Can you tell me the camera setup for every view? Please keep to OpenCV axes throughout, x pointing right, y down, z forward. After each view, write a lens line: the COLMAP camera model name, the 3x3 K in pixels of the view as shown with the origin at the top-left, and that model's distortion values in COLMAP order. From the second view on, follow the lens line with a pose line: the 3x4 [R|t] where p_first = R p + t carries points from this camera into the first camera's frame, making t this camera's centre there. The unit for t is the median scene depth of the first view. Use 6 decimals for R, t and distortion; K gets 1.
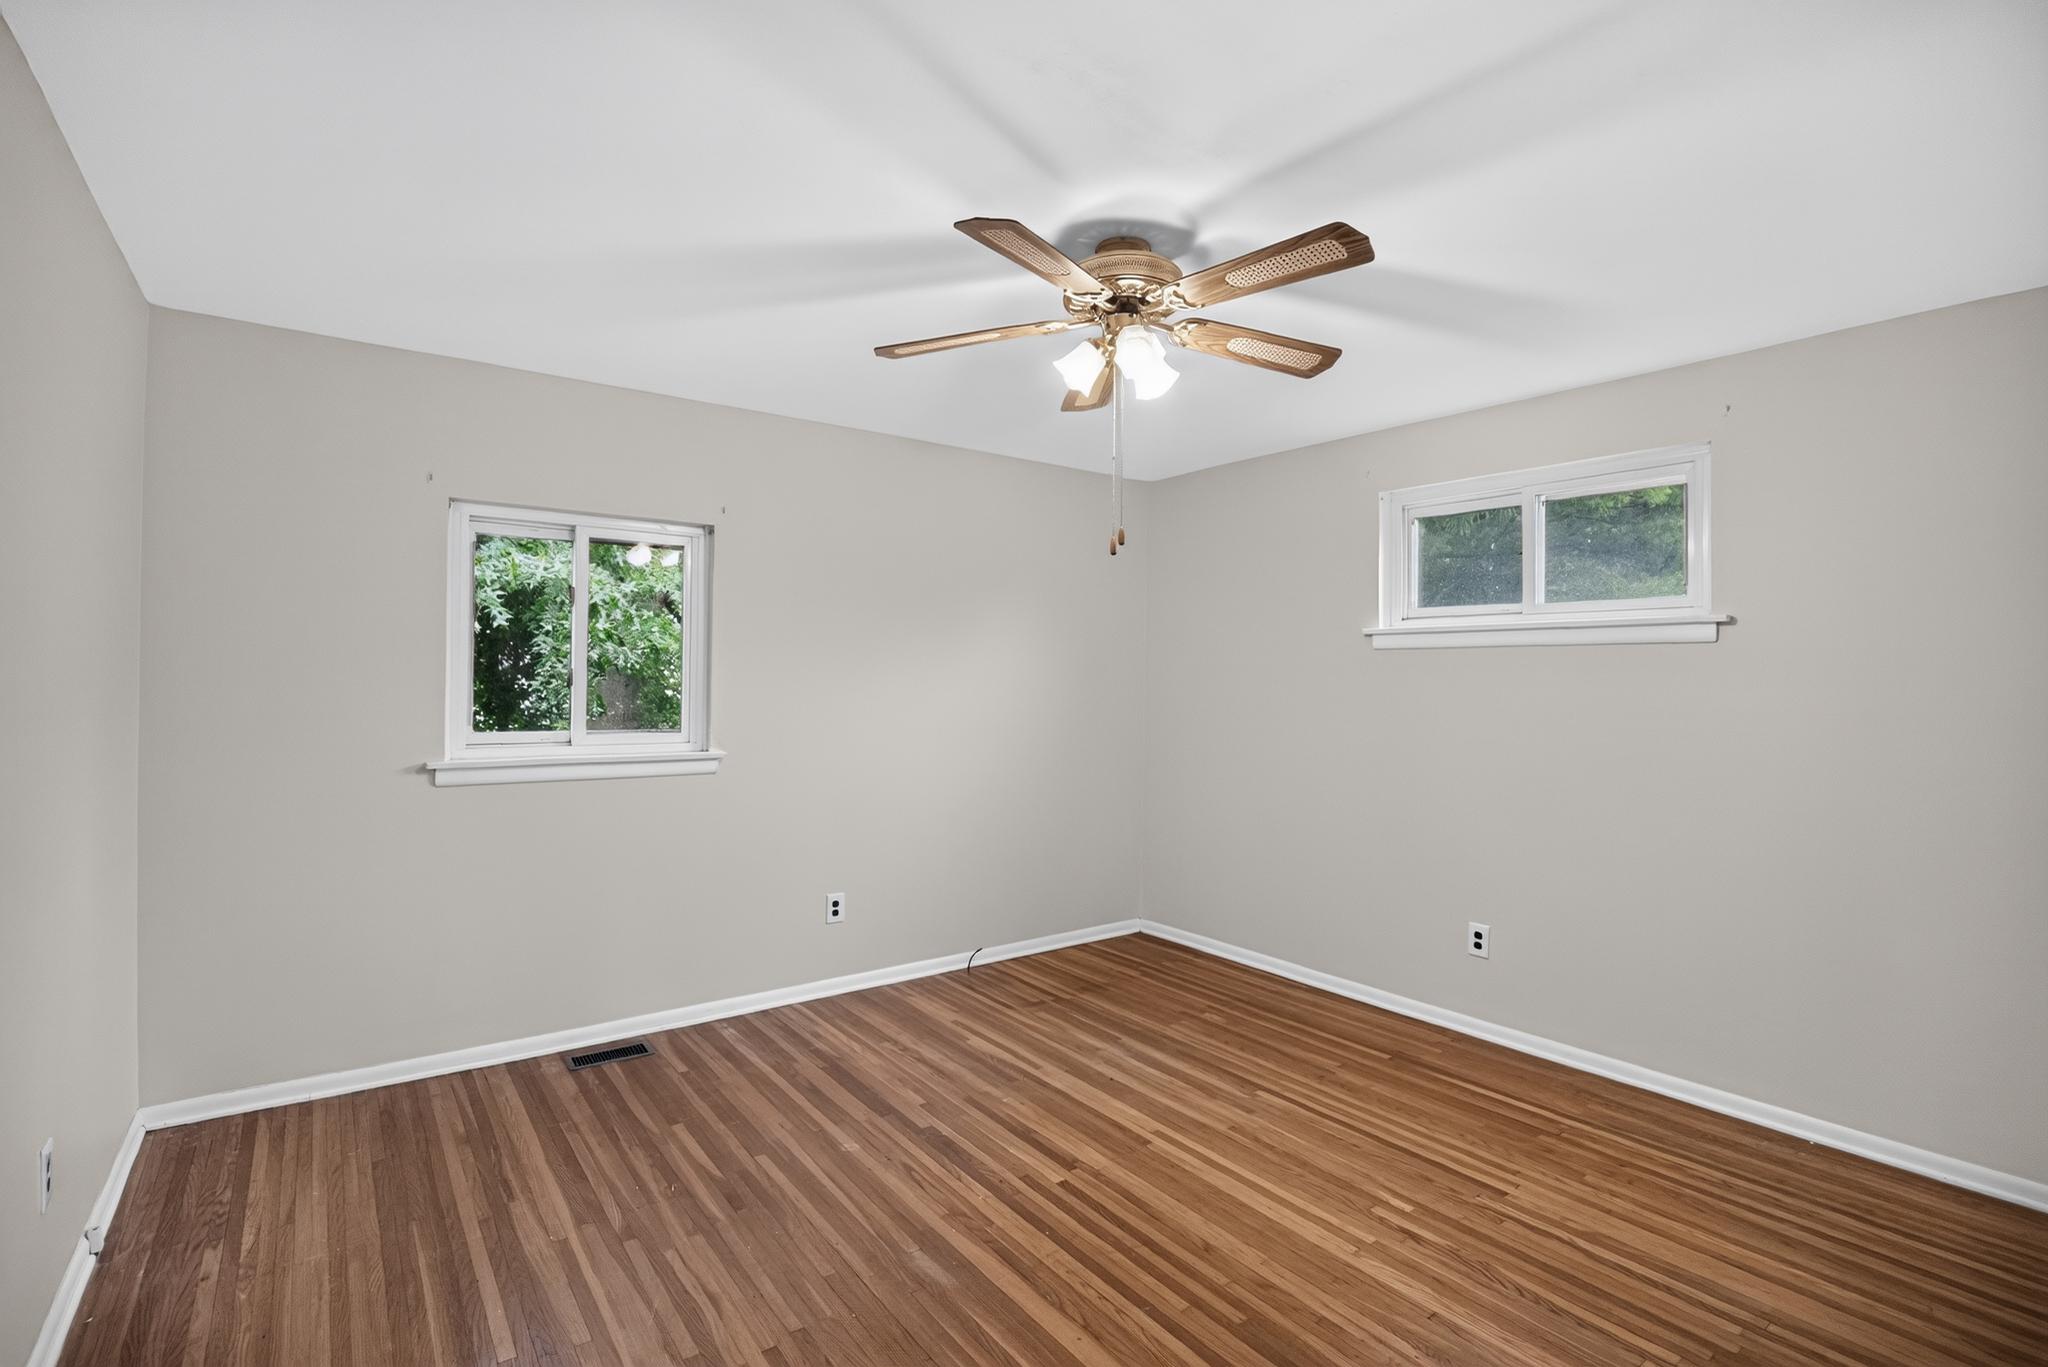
lens RADIAL K [[948.5, 0, 1027.6], [0, 948.5, 673.4], [0, 0, 1]] dist [-0.019195, 0.000512]
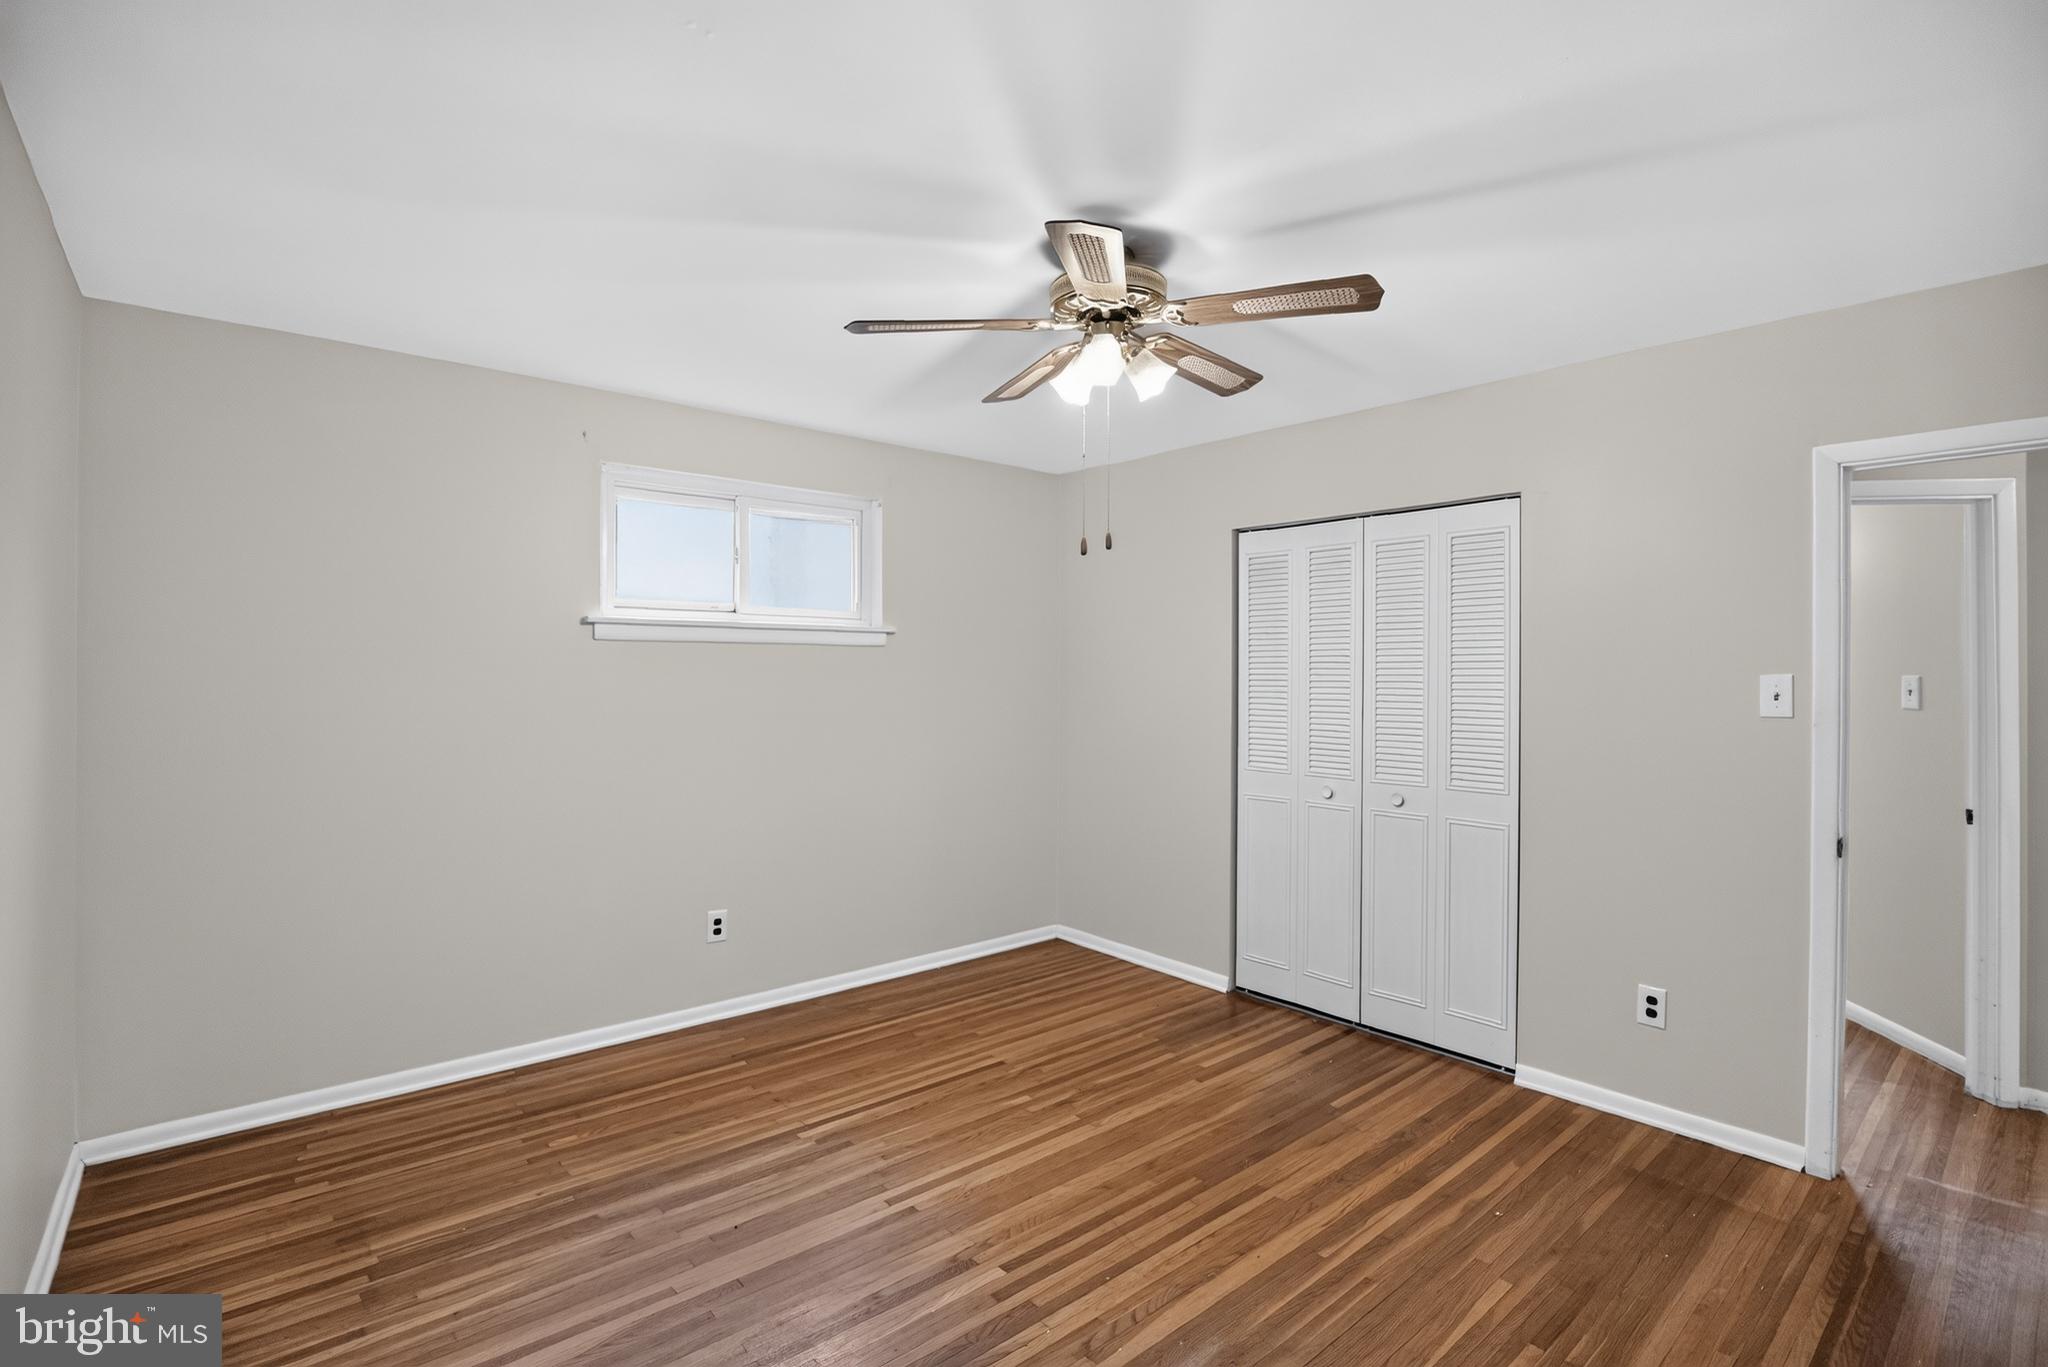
lens RADIAL K [[948.5, 0, 1027.6], [0, 948.5, 673.4], [0, 0, 1]] dist [-0.019195, 0.000512]
pose [[-0.069698, -0.010072, 0.997517, -0.700072], [-0.013161, 0.999871, 0.009176, -0.009362], [-0.997481, -0.012488, -0.069822, 0.898140]]
